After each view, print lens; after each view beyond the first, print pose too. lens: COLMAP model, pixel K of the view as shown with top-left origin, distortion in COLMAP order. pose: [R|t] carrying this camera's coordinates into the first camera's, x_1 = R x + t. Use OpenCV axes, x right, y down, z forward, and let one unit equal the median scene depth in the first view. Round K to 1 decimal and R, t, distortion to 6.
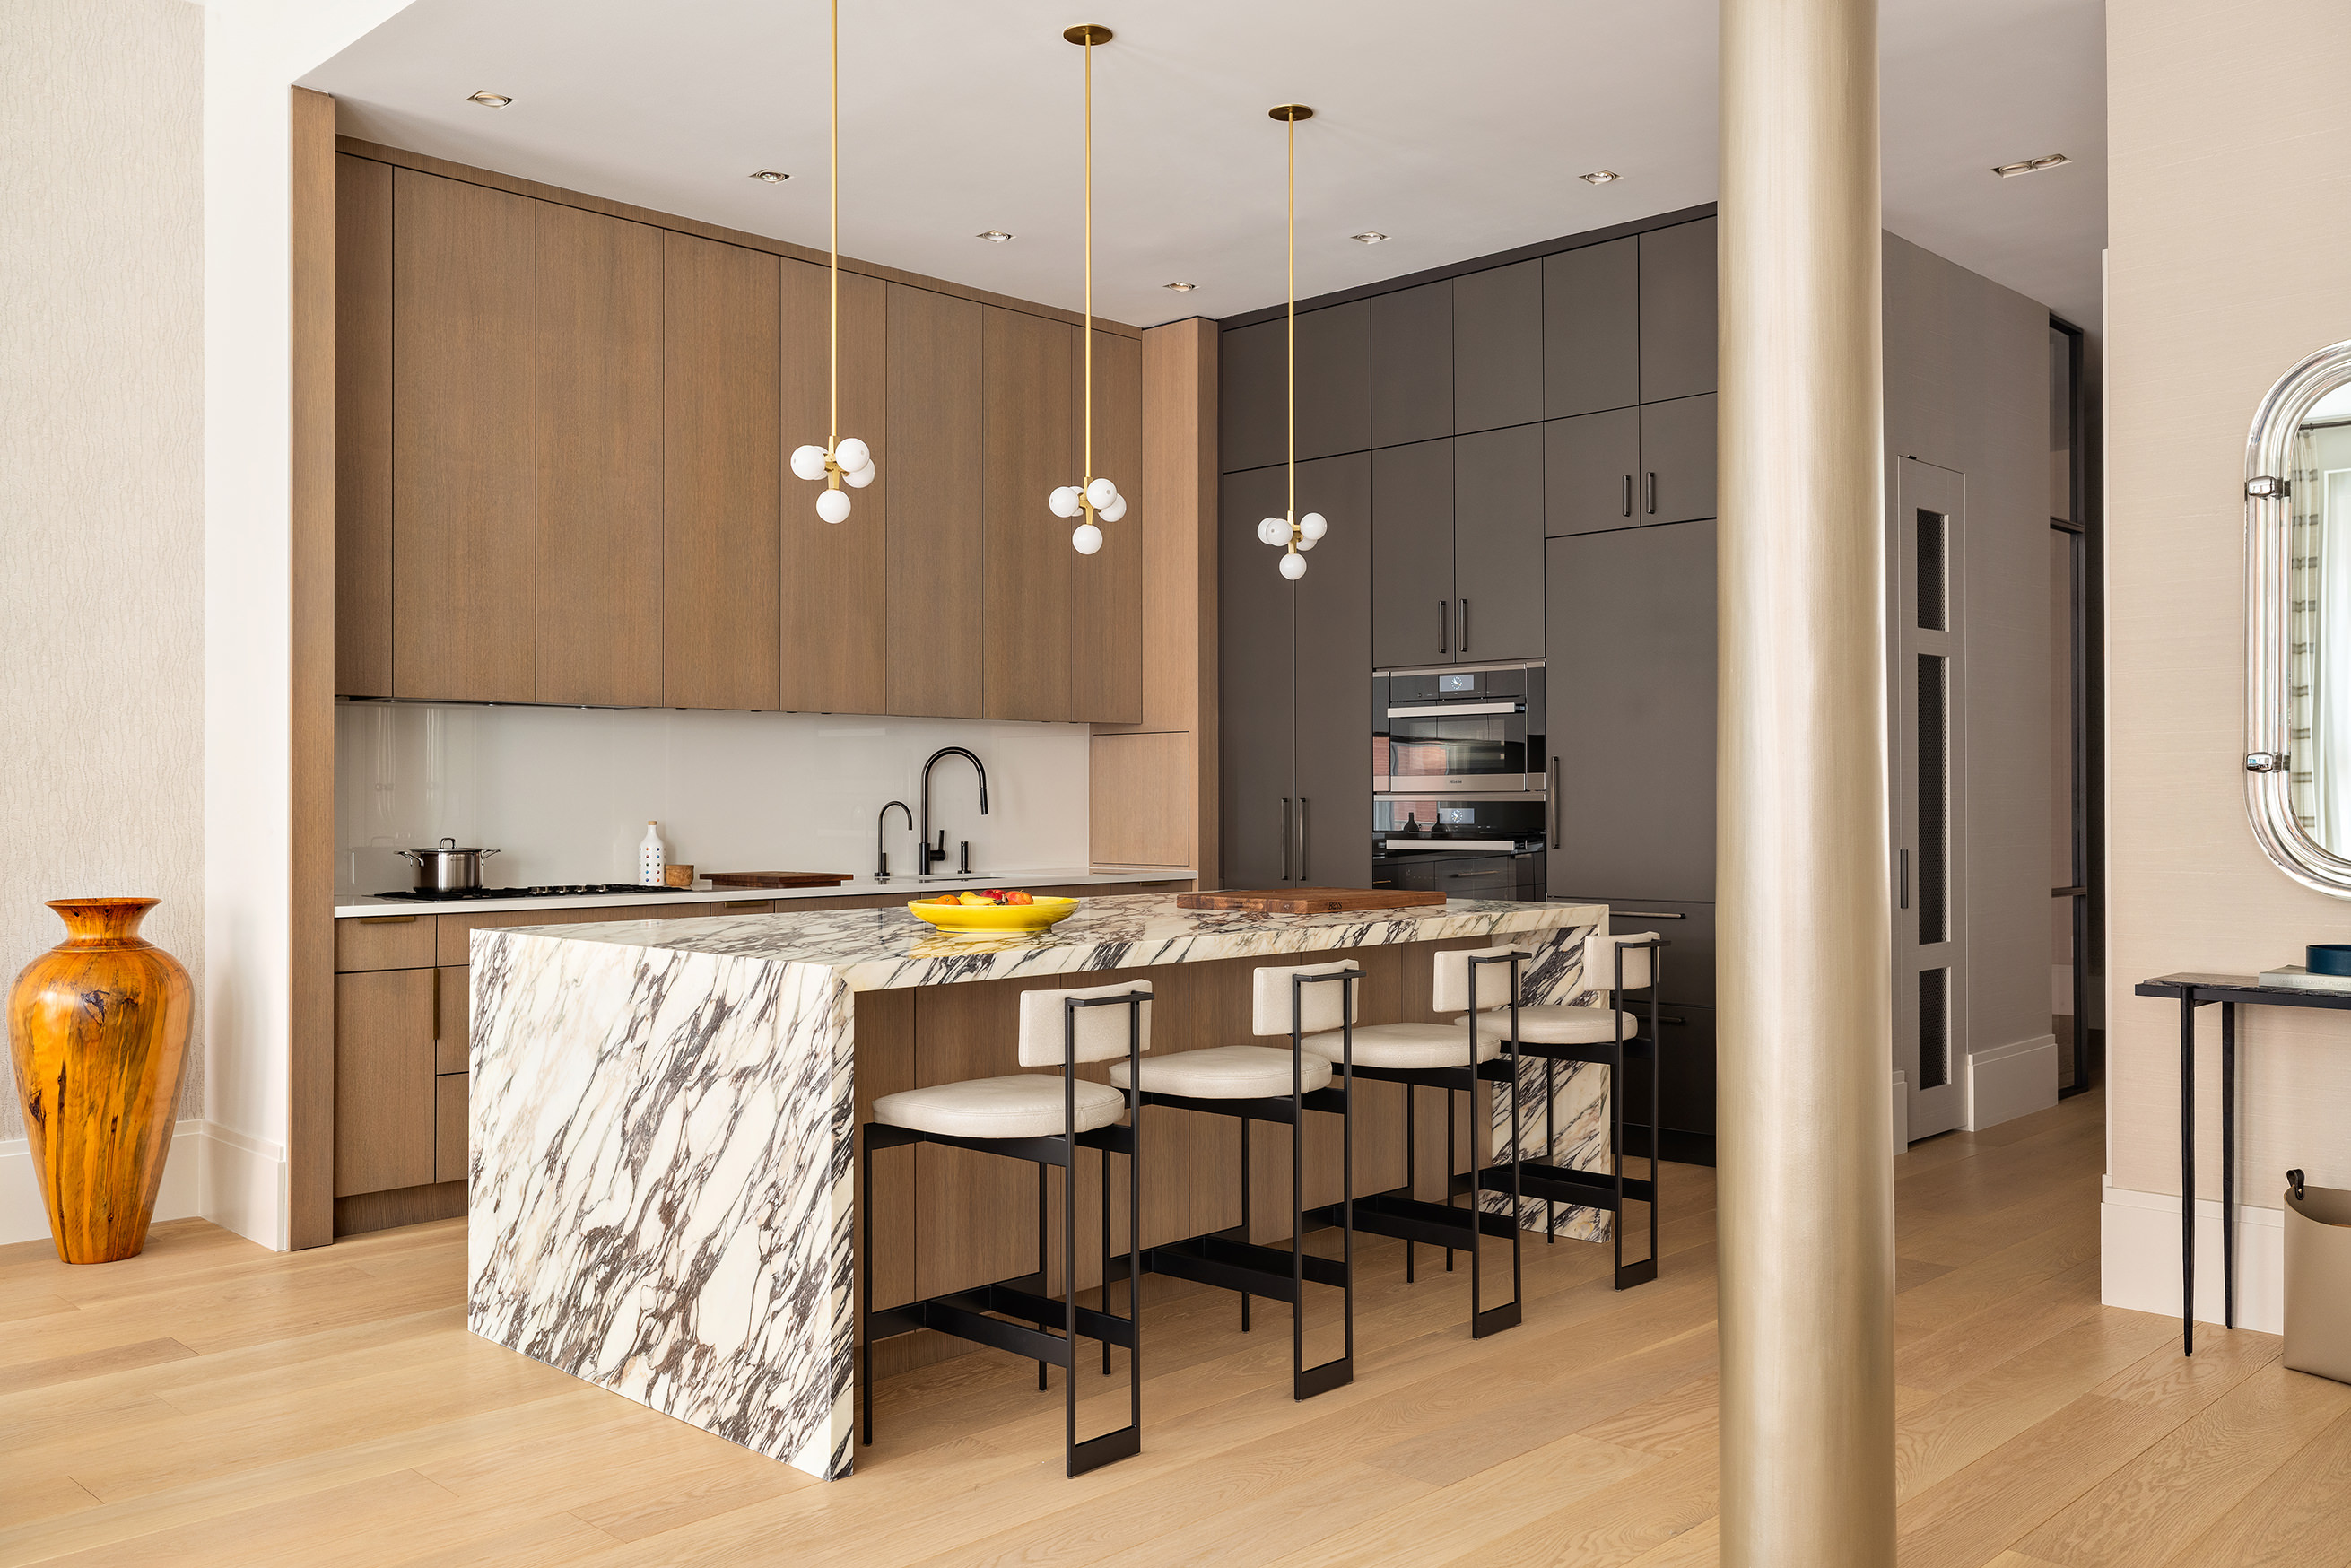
lens RADIAL K [[1906.0, 0, 1167.7], [0, 1906.0, 792.2], [0, 0, 1]] dist [-0.016573, -0.002589]
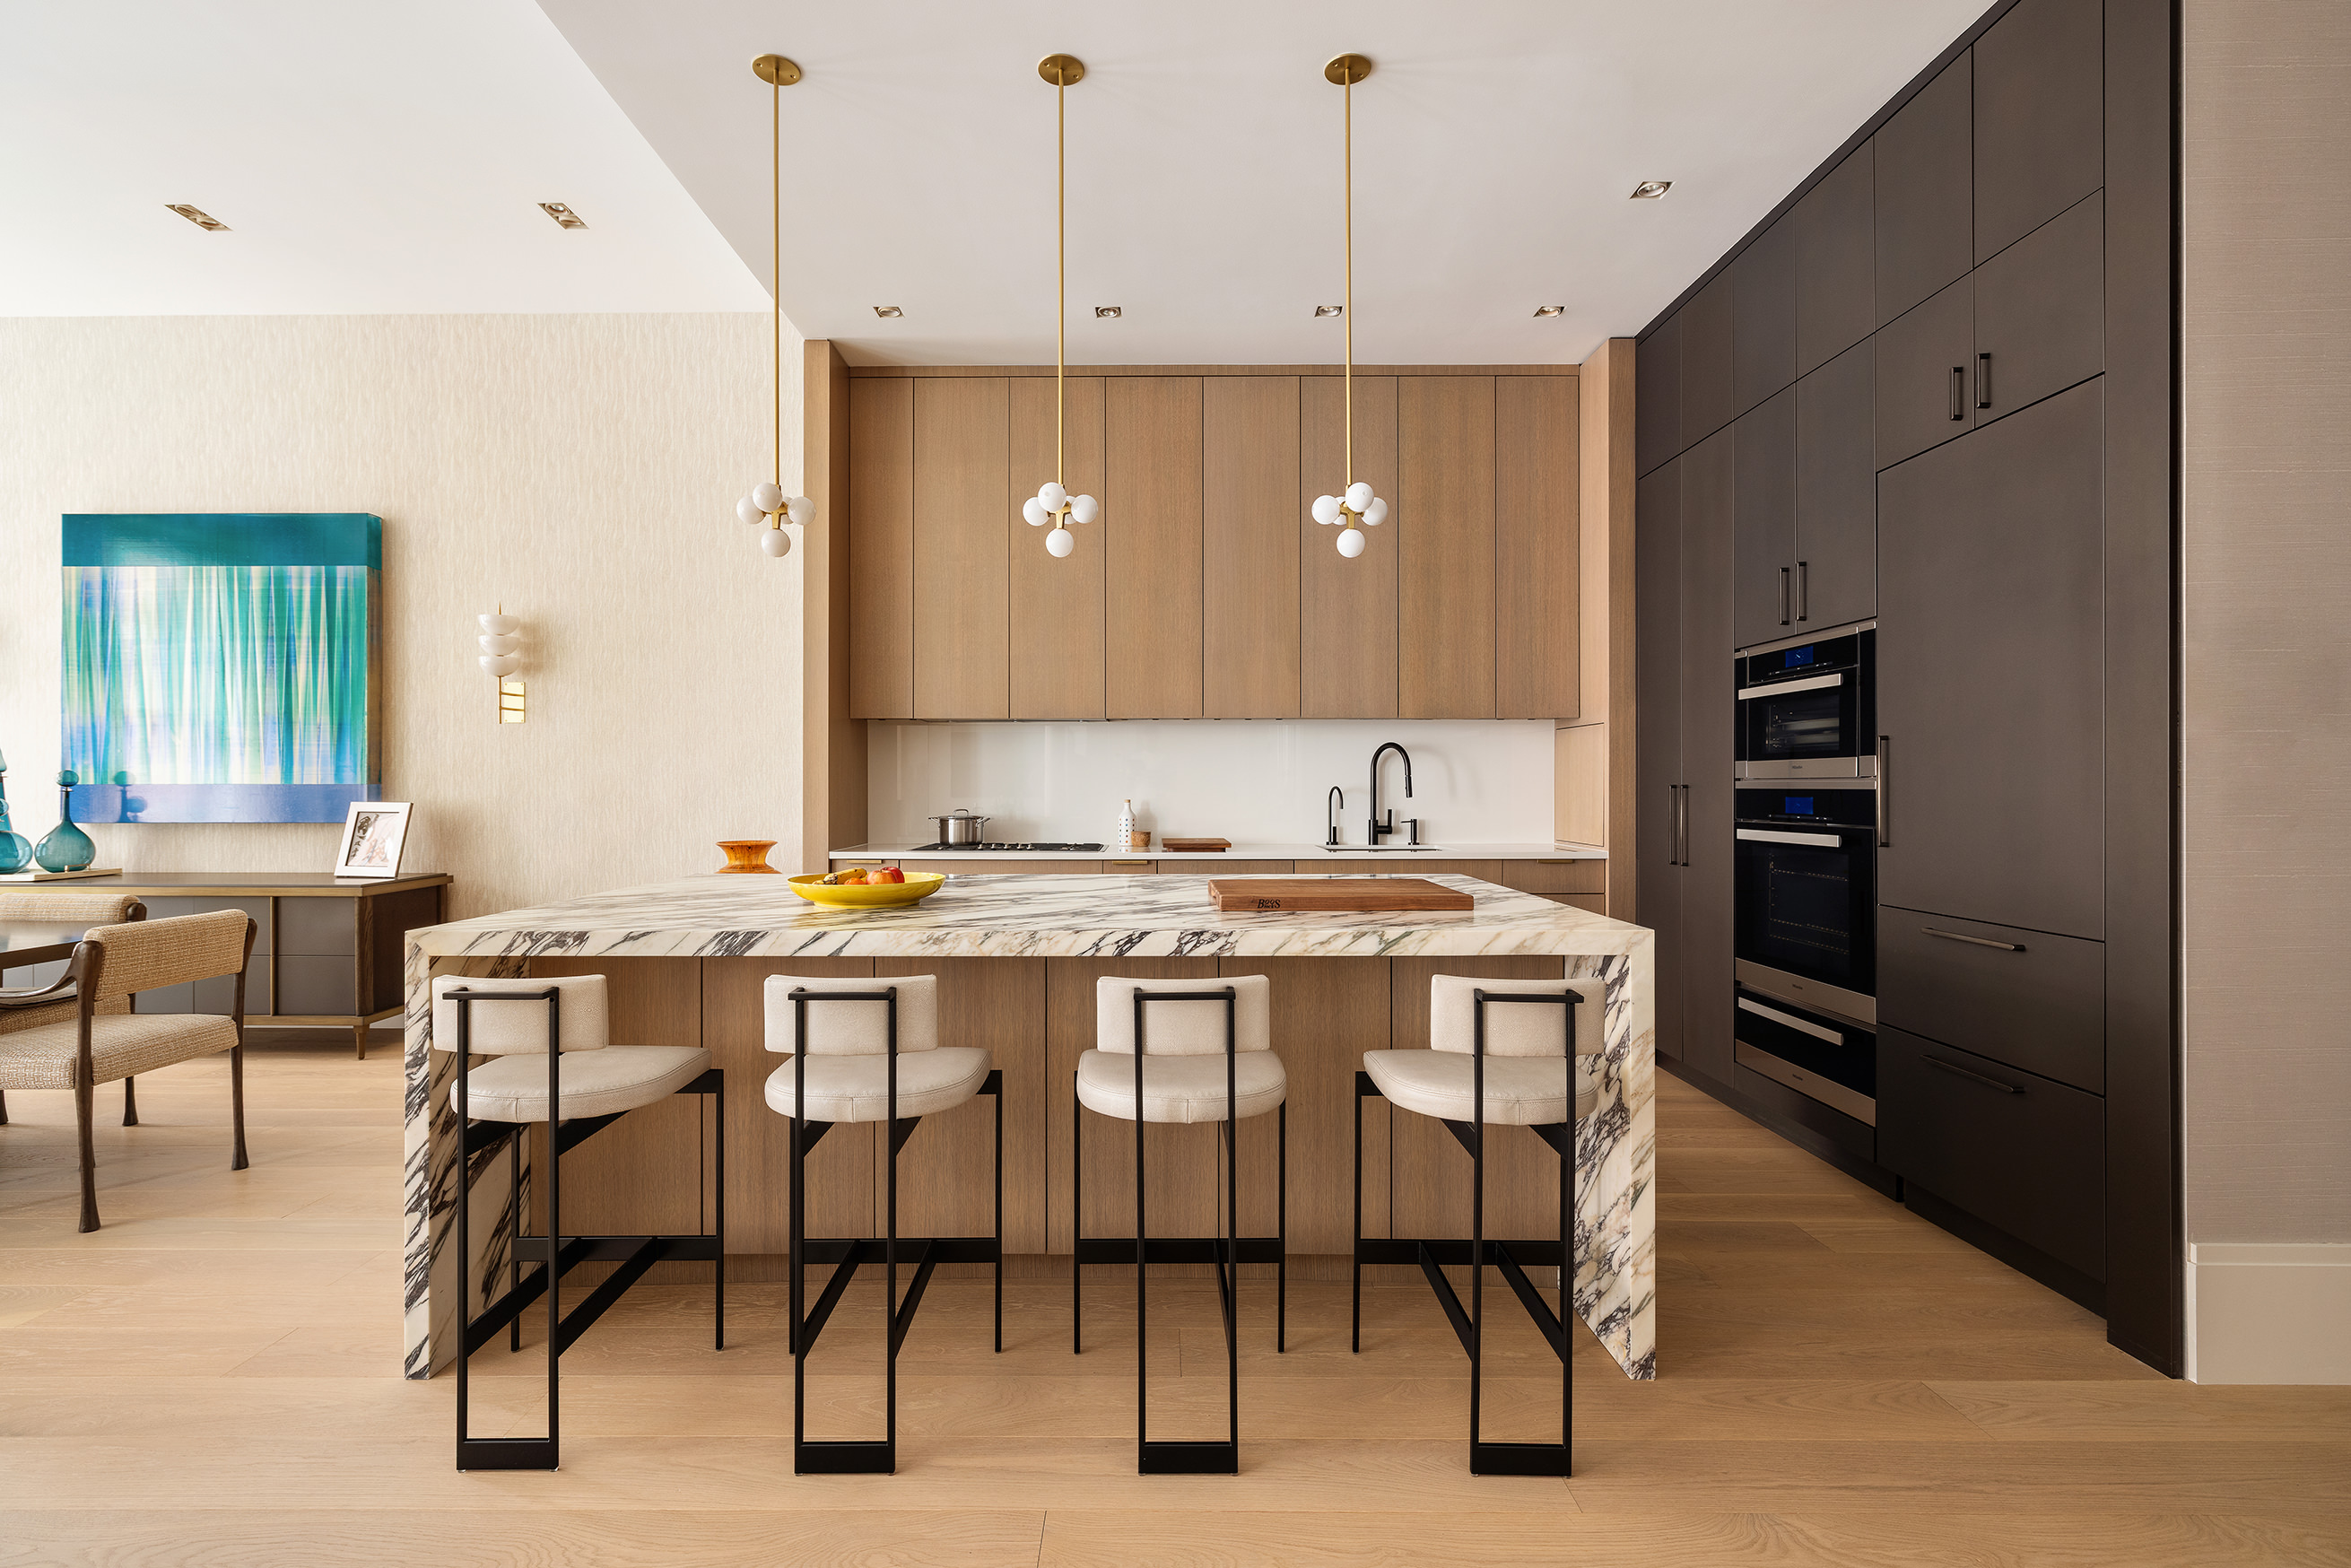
lens RADIAL K [[1079.3, 0, 1165.2], [0, 1079.3, 782.1], [0, 0, 1]] dist [-0.003729, 0.000871]
pose [[0.702995, 0.001245, -0.711193, 0.358093], [0.001287, 0.999995, 0.003024, -0.000380], [0.711193, -0.003041, 0.702990, 0.510659]]
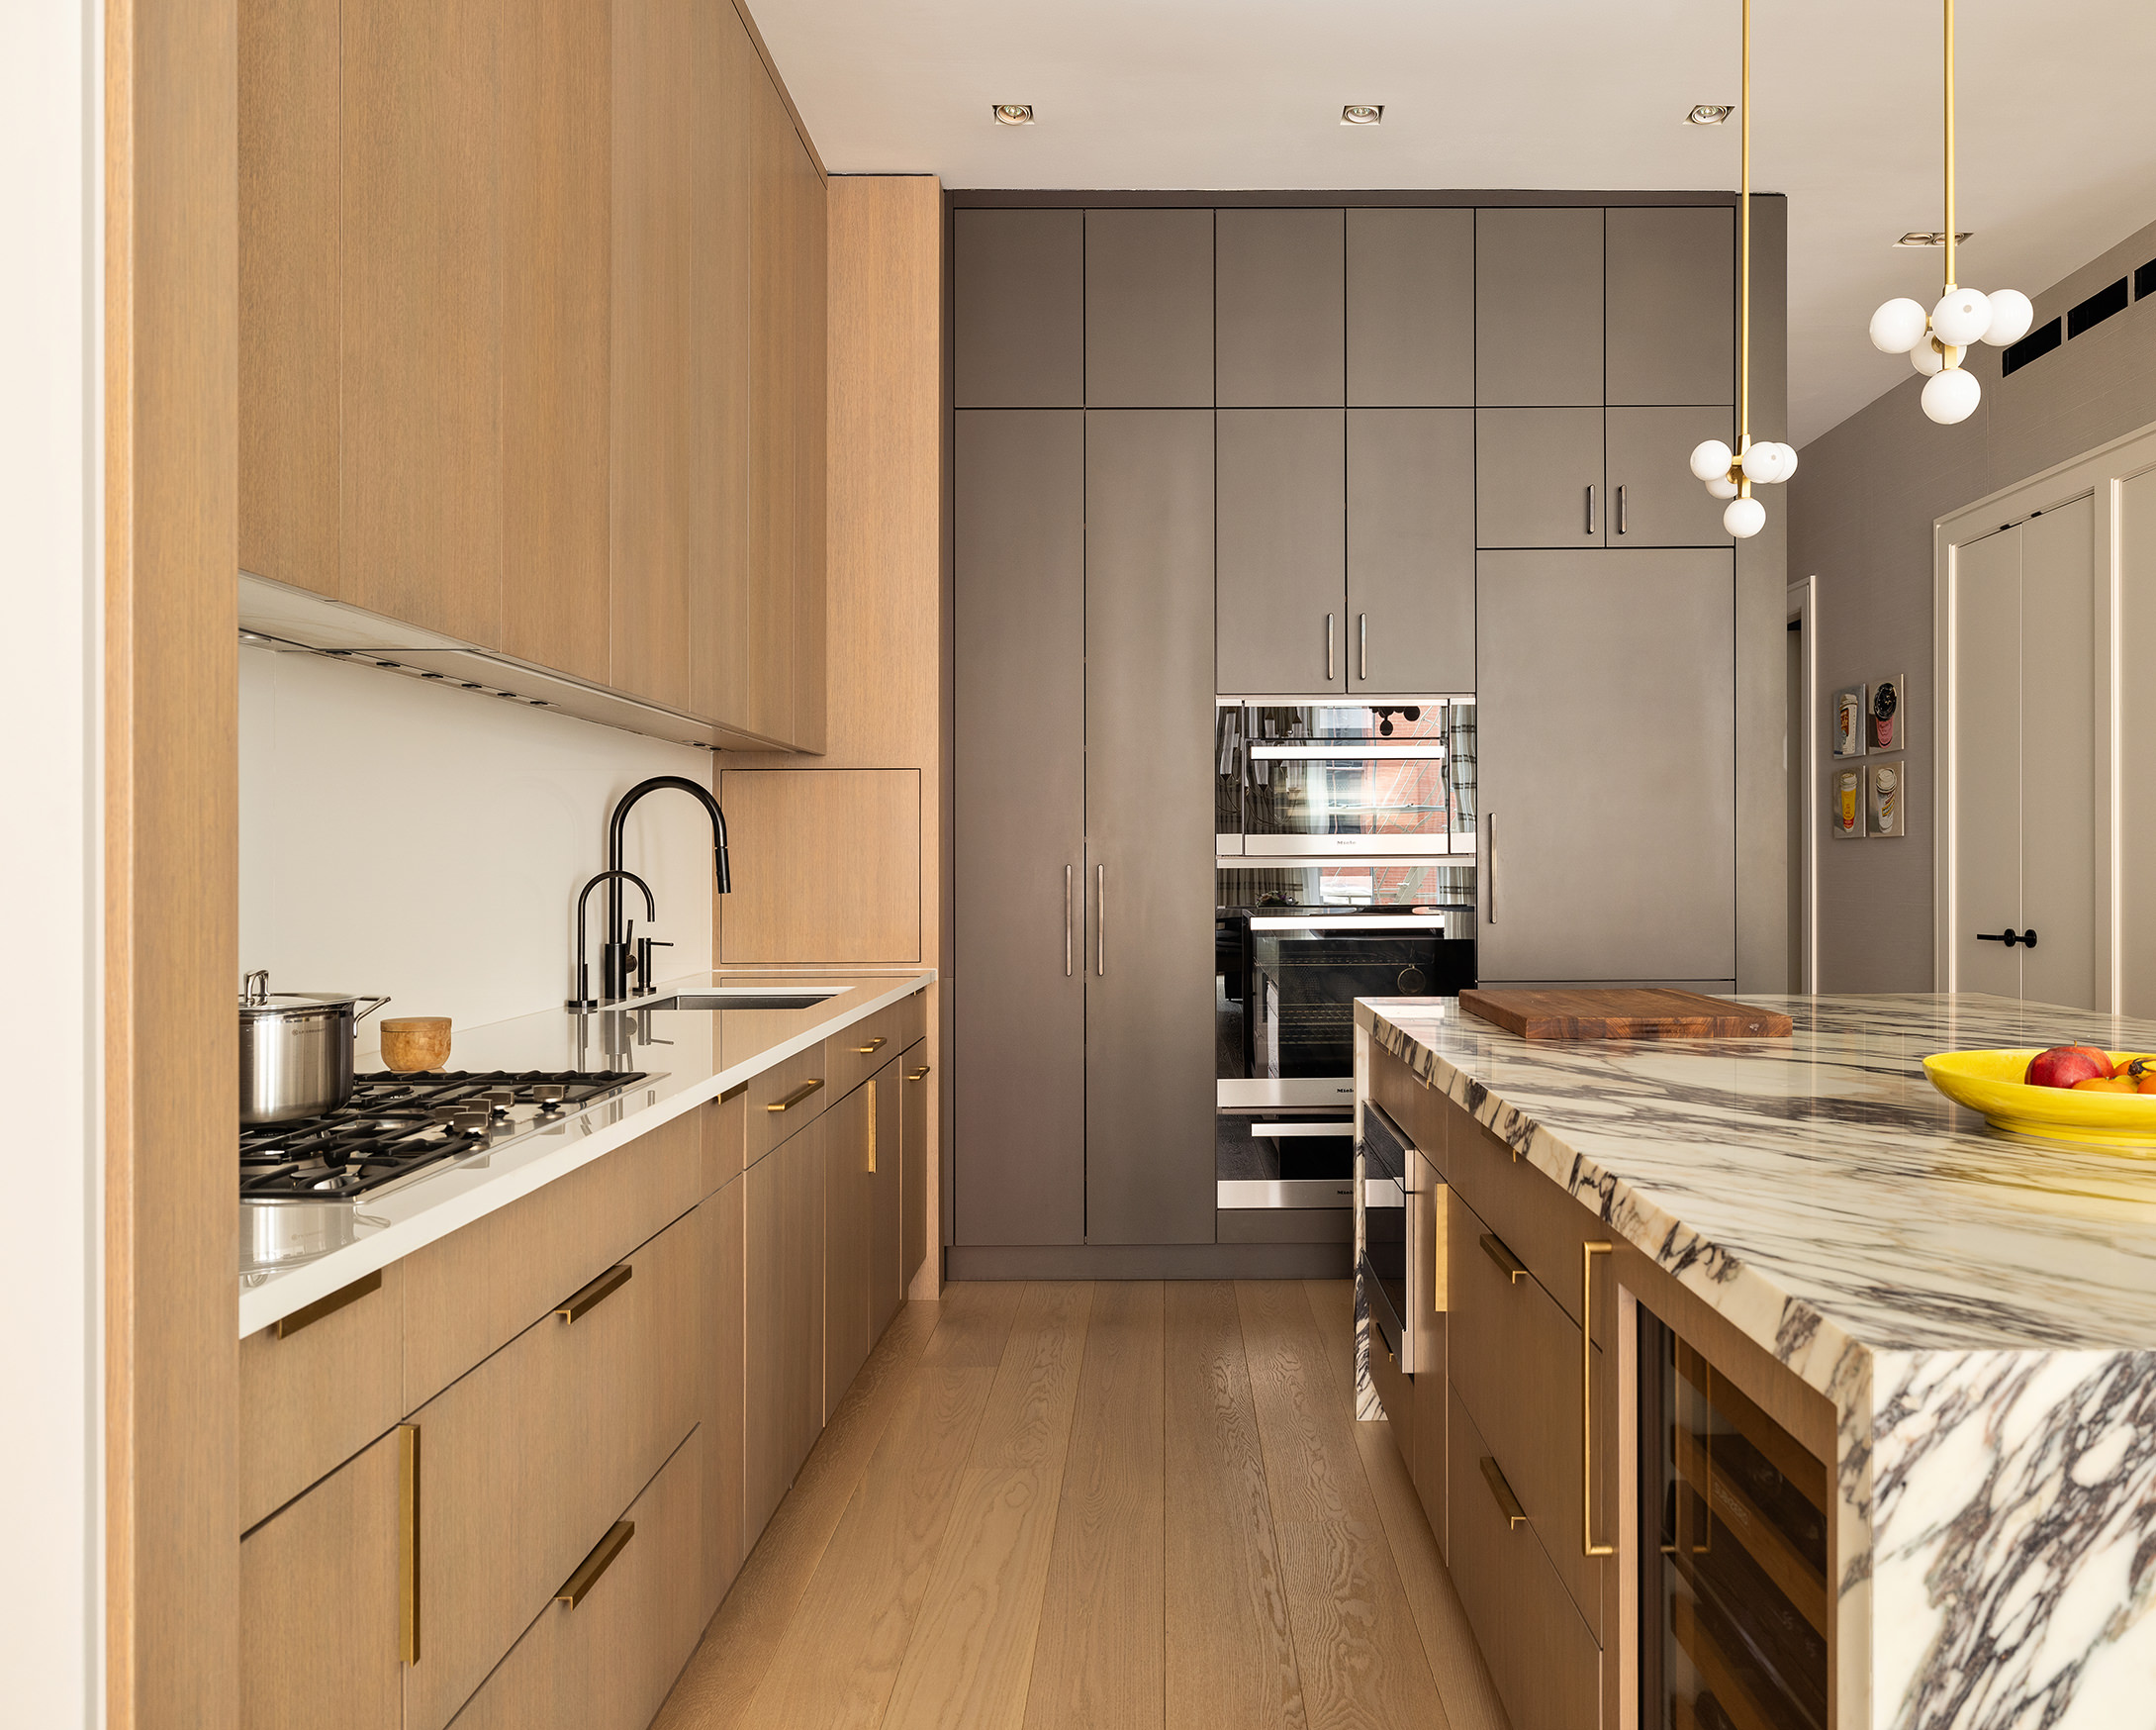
lens RADIAL K [[1698.5, 0, 1089.1], [0, 1698.5, 853.9], [0, 0, 1]] dist [-0.011183, -0.002422]
pose [[0.716324, 0.004221, 0.697755, -0.494753], [-0.001079, 0.999987, -0.004941, 0.003093], [-0.697767, 0.002787, 0.716319, 0.672746]]
